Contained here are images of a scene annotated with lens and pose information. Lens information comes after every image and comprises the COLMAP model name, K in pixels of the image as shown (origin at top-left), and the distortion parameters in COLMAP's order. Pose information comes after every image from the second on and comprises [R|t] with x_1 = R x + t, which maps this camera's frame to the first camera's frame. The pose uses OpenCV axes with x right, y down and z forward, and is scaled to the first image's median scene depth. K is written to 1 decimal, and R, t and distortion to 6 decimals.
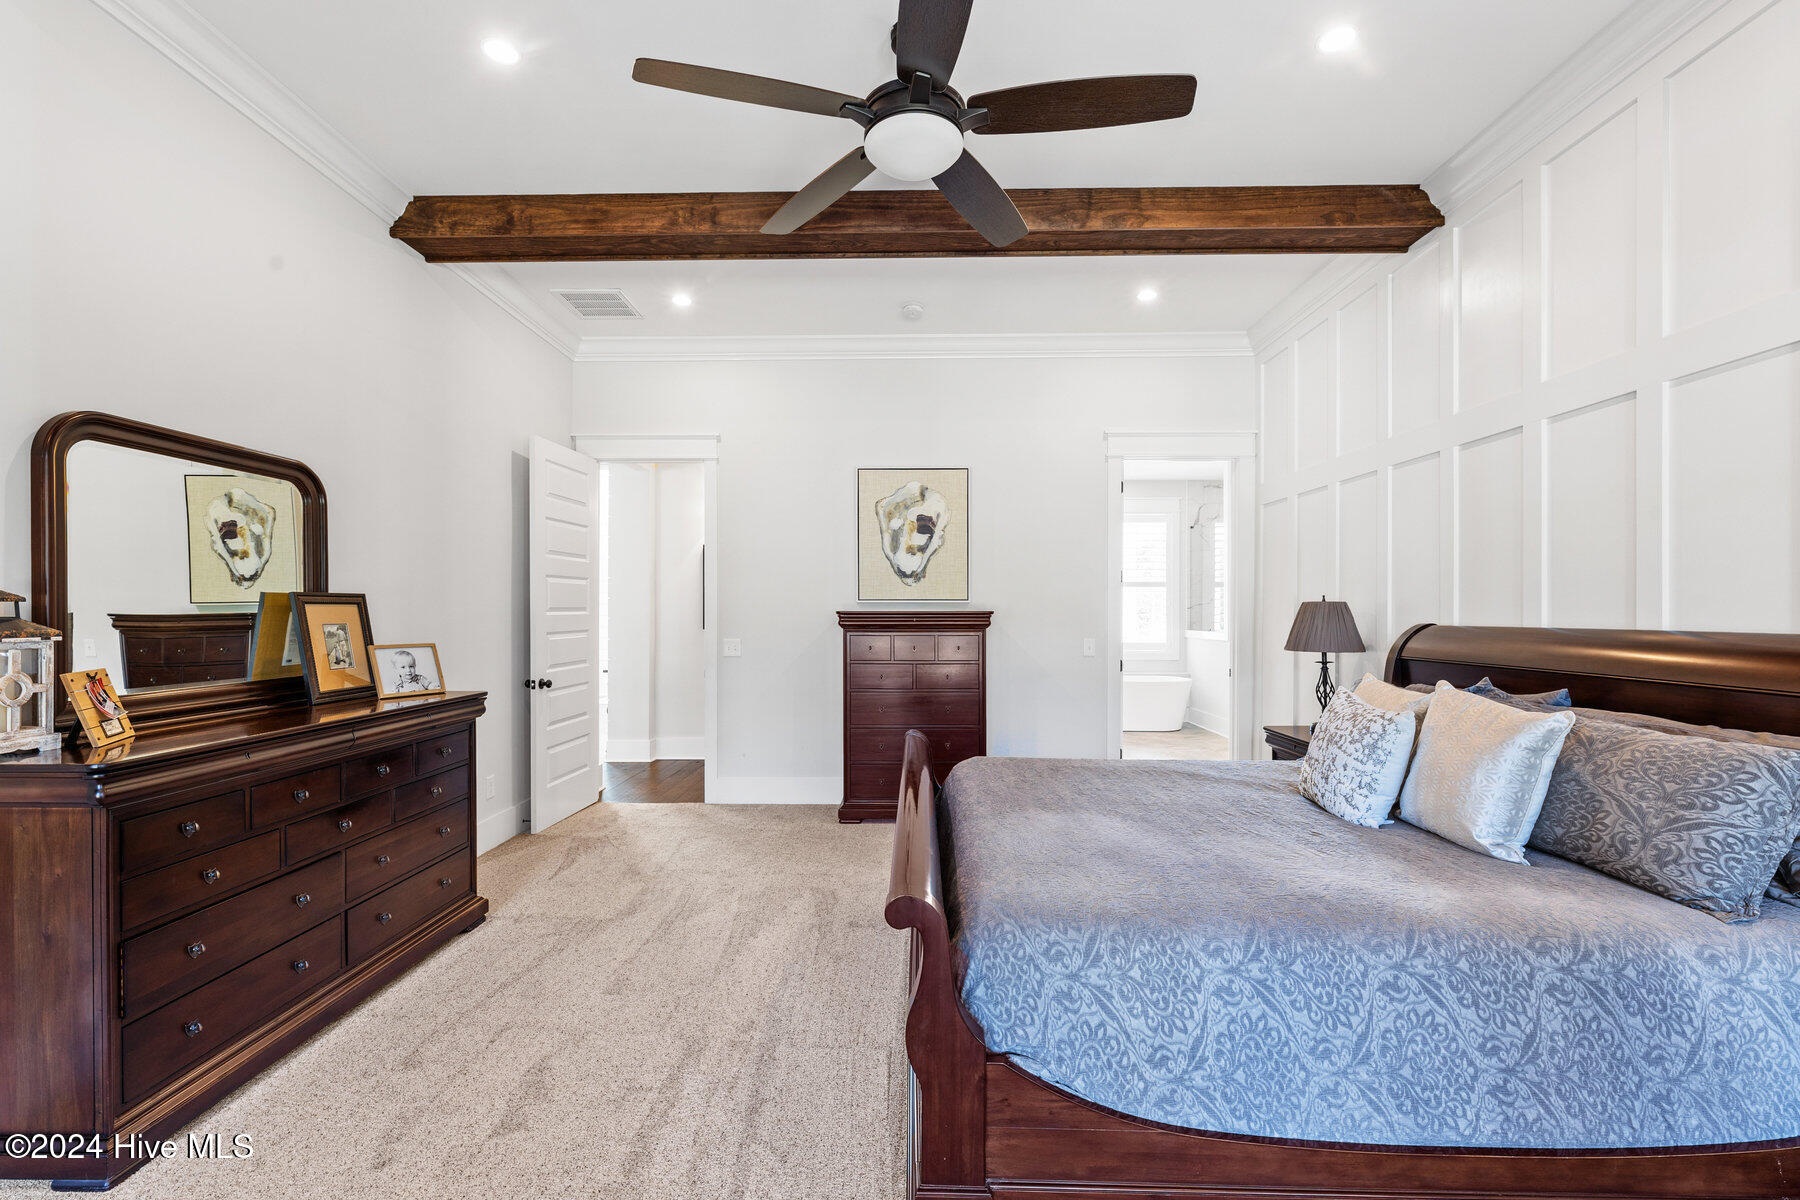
lens RADIAL K [[751.1, 0, 903.9], [0, 751.1, 611.6], [0, 0, 1]] dist [-0.001383, 0.000333]
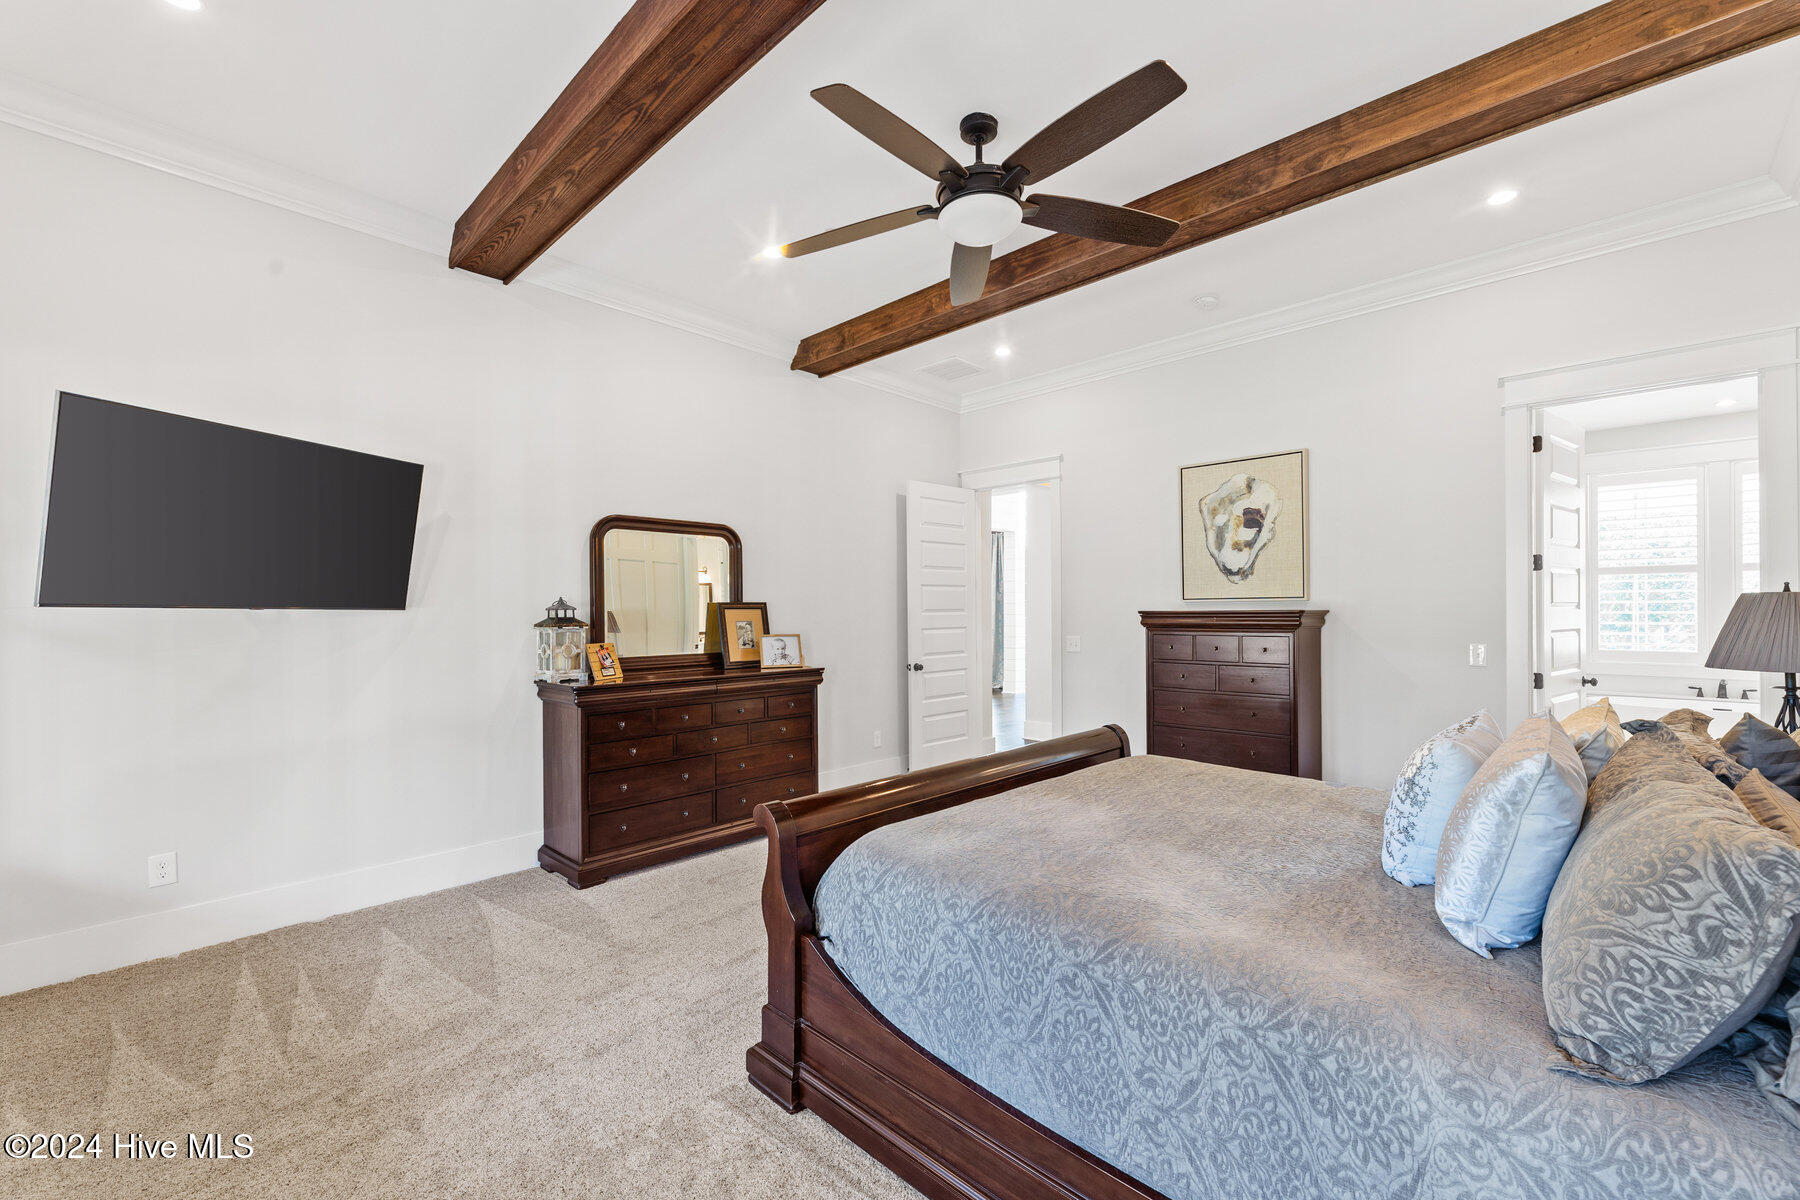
lens RADIAL K [[725.6, 0, 900.7], [0, 725.6, 606.7], [0, 0, 1]] dist [0.000836, 0.000385]
pose [[0.738449, -0.009709, -0.674240, 0.777216], [0.005905, 0.999951, -0.007932, -0.000803], [0.674284, 0.001877, 0.738470, 0.081815]]
